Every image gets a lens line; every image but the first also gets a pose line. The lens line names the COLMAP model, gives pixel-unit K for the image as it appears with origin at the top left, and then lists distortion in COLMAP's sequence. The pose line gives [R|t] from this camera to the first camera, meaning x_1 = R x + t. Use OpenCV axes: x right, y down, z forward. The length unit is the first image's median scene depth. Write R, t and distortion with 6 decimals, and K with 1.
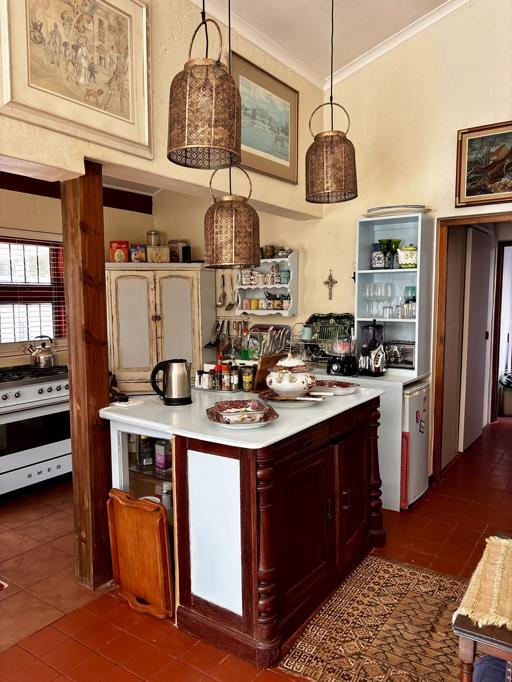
lens RADIAL K [[513.9, 0, 251.2], [0, 513.9, 345.0], [0, 0, 1]] dist [0.046152, -0.058482]
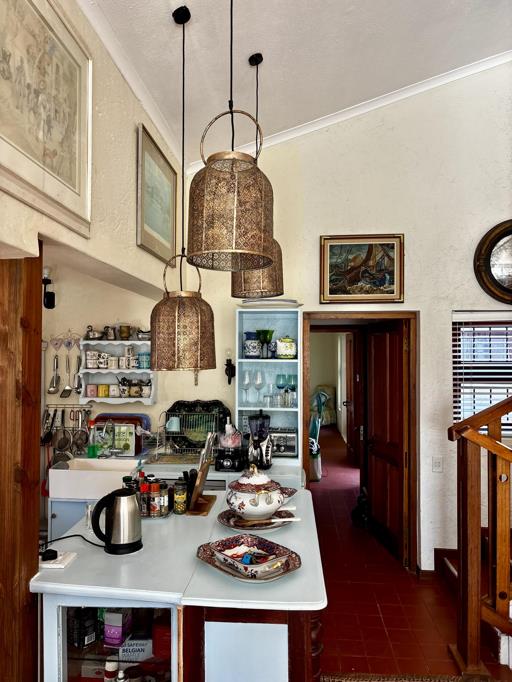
lens RADIAL K [[513.9, 0, 256.3], [0, 513.9, 340.9], [0, 0, 1]] dist [0.046152, -0.058482]
pose [[0.860853, 0.019457, 0.508481, -0.286081], [0.039602, 0.993676, -0.105069, -0.081802], [-0.507310, 0.110585, 0.854639, 0.154635]]
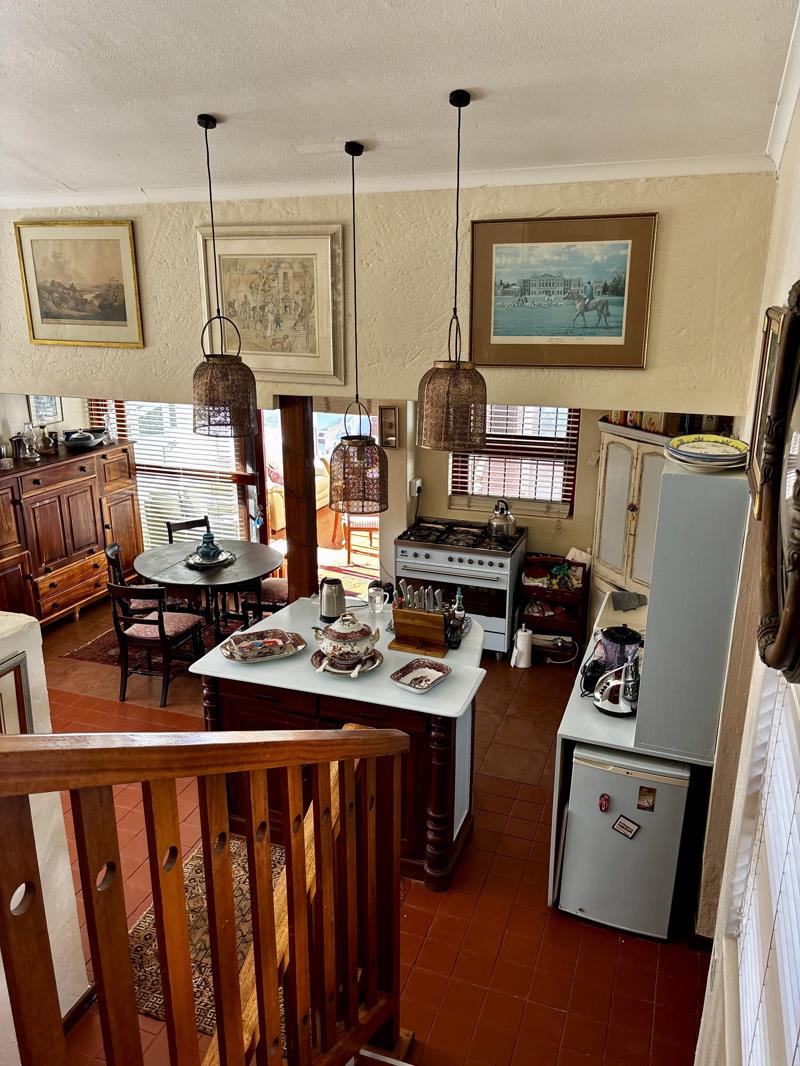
lens RADIAL K [[803.2, 0, 401.8], [0, 803.2, 533.6], [0, 0, 1]] dist [0.046152, -0.058482]
pose [[0.261964, 0.291308, -0.920062, 1.043336], [-0.092336, 0.956548, 0.276570, -0.402531], [0.960650, 0.012503, 0.277479, 0.519510]]
